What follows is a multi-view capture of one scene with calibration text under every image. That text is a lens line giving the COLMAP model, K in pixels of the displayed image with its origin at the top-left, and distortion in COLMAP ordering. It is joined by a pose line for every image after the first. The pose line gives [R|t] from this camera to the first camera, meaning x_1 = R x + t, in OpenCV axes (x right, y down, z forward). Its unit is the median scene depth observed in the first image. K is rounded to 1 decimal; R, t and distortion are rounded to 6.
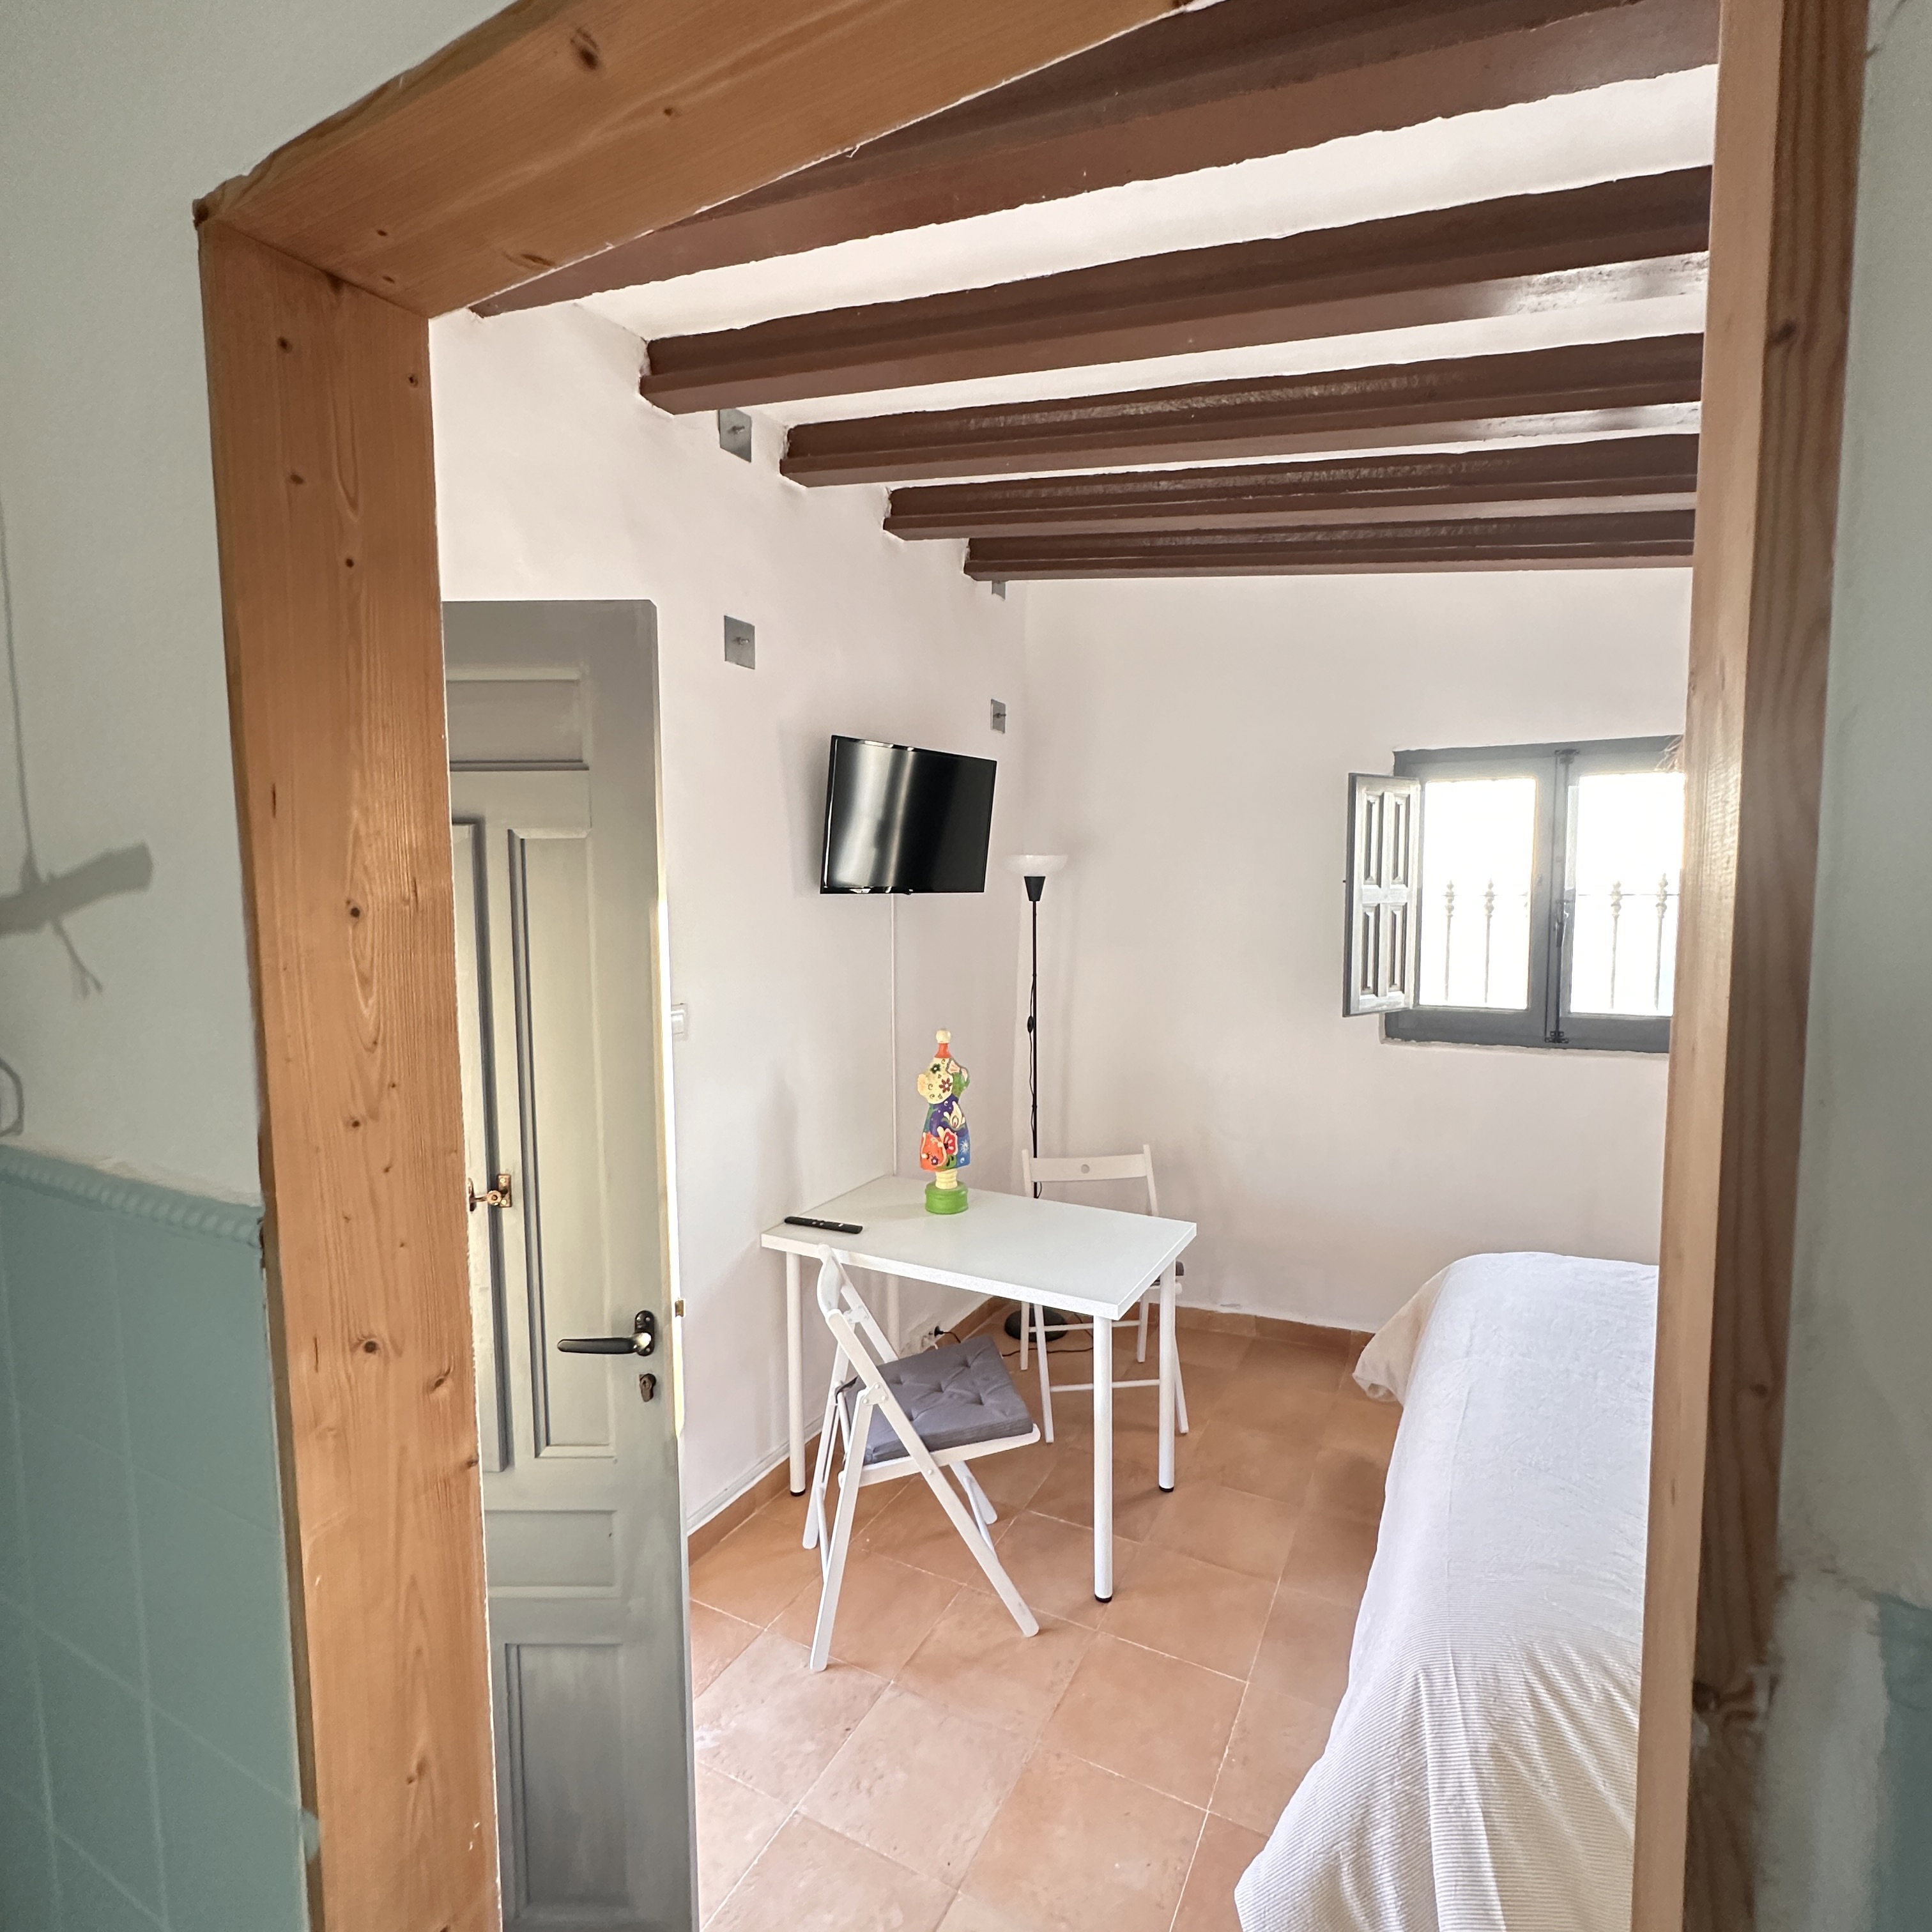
lens RADIAL K [[1033.8, 0, 977.4], [0, 1033.8, 963.5], [0, 0, 1]] dist [-0.002147, 0.001156]
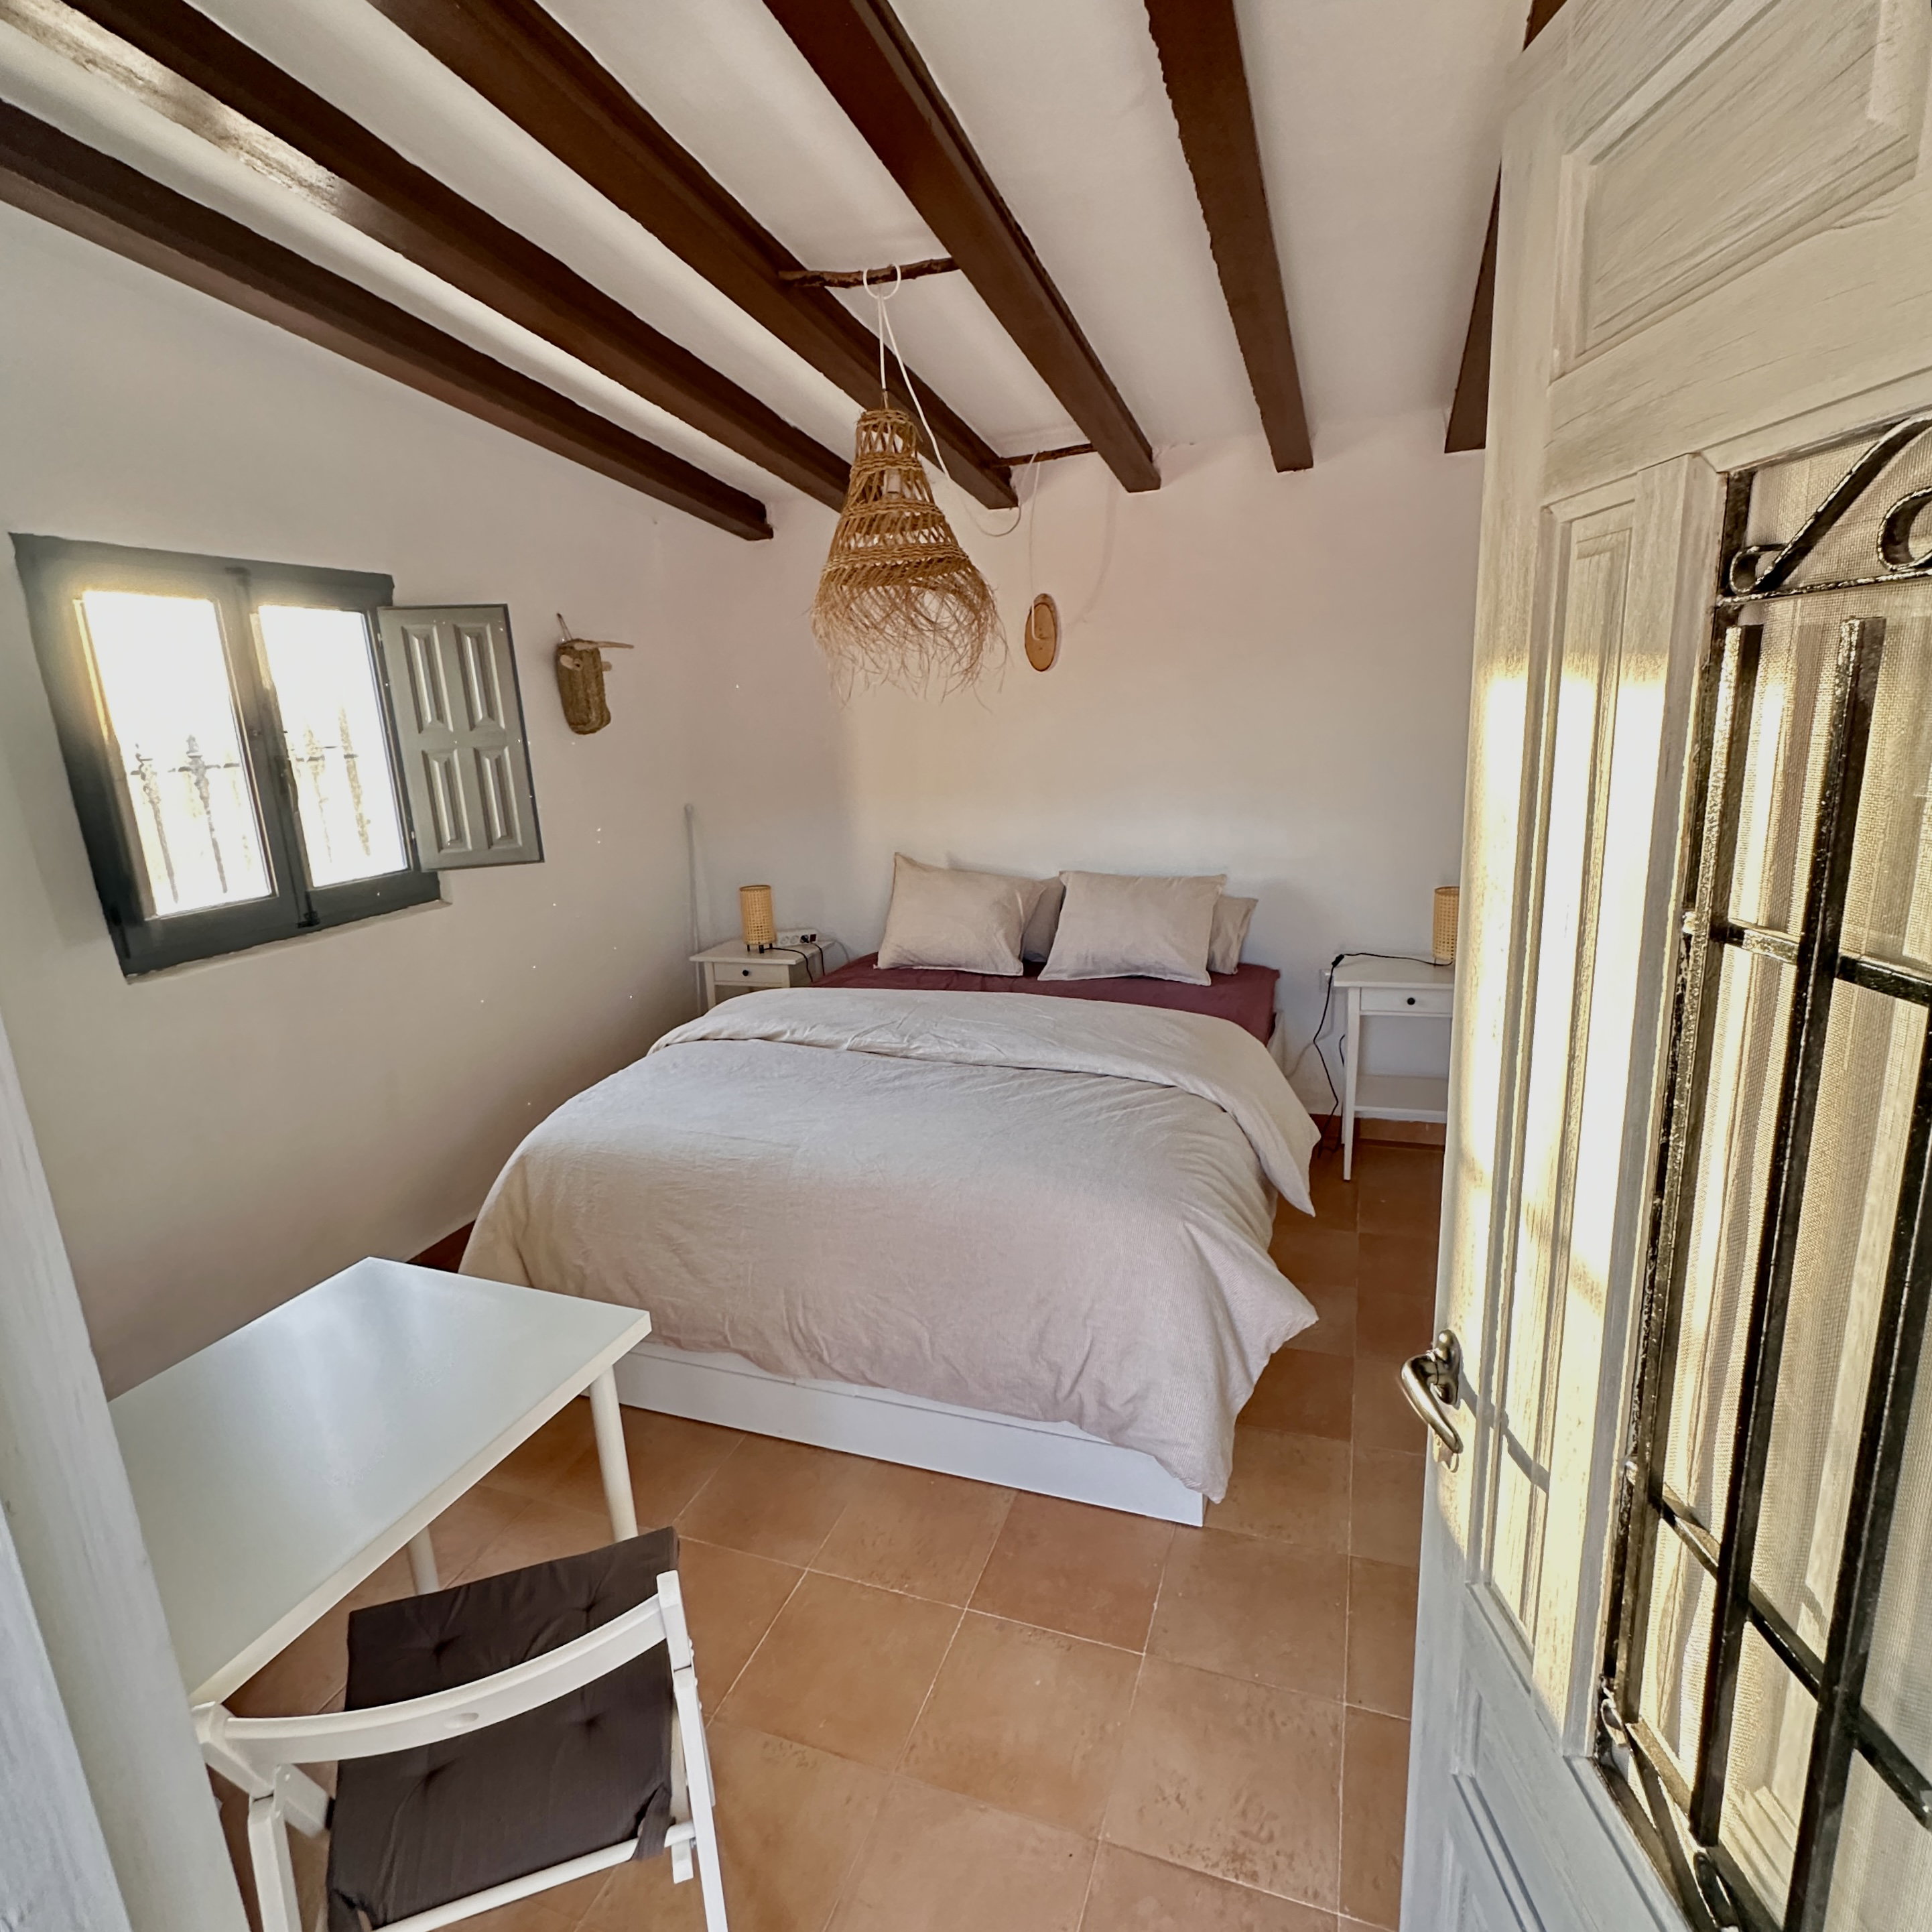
lens RADIAL K [[1117.4, 0, 960.0], [0, 1117.4, 960.8], [0, 0, 1]] dist [-0.000081, 0.001113]
pose [[-0.122203, -0.209294, 0.970187, -0.404049], [0.149807, 0.962424, 0.226488, -0.023465], [-0.981134, 0.173018, -0.086257, 0.565481]]
